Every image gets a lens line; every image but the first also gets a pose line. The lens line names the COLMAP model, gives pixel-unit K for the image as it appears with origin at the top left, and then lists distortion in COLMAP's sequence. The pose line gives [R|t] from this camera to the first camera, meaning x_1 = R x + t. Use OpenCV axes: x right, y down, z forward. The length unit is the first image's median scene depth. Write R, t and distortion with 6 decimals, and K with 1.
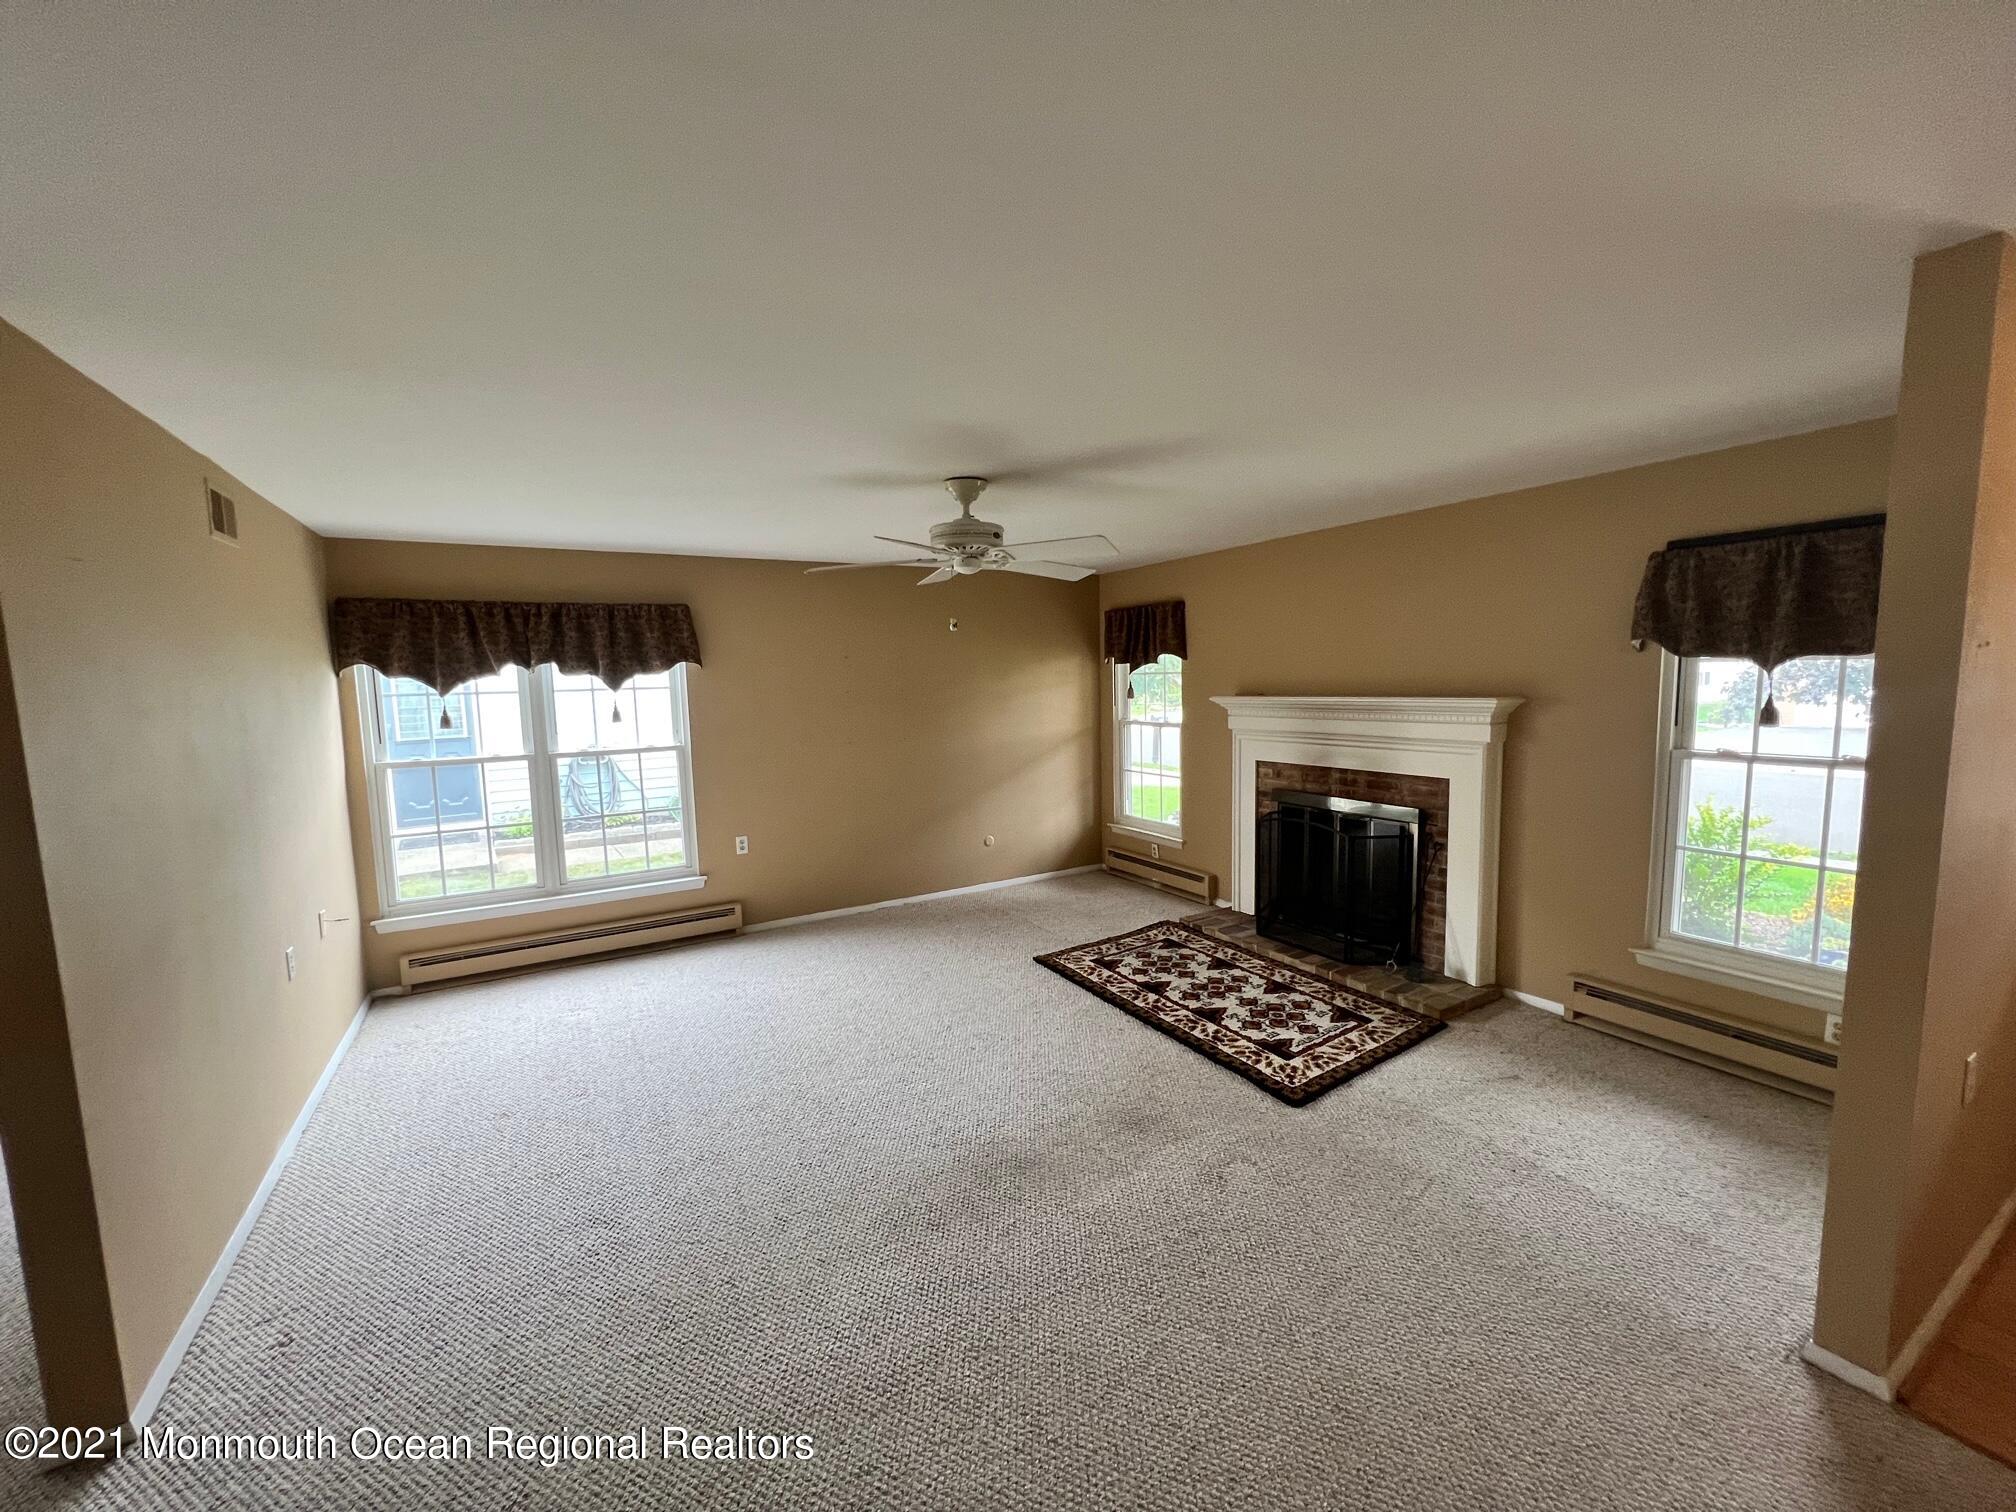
lens RADIAL K [[795.7, 0, 1008.0], [0, 795.7, 756.0], [0, 0, 1]] dist [0.000308, 0.000365]
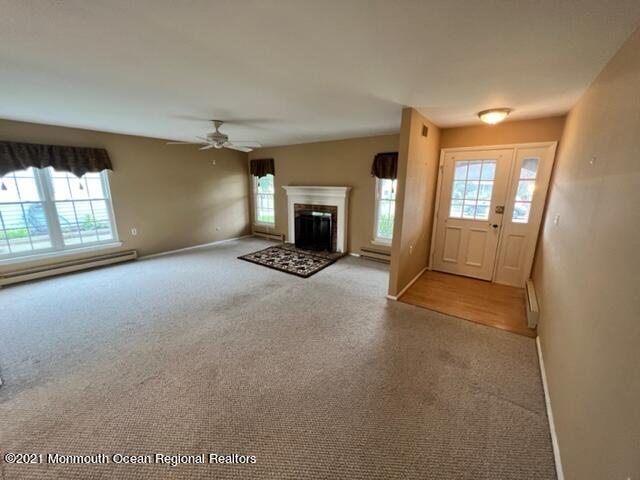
lens RADIAL K [[252.6, 0, 320.0], [0, 252.6, 240.0], [0, 0, 1]] dist [0.000308, 0.000365]
pose [[0.914766, -0.061382, 0.399293, -0.083351], [0.012465, 0.992207, 0.123972, 0.037717], [-0.403791, -0.108429, 0.908403, -0.208583]]
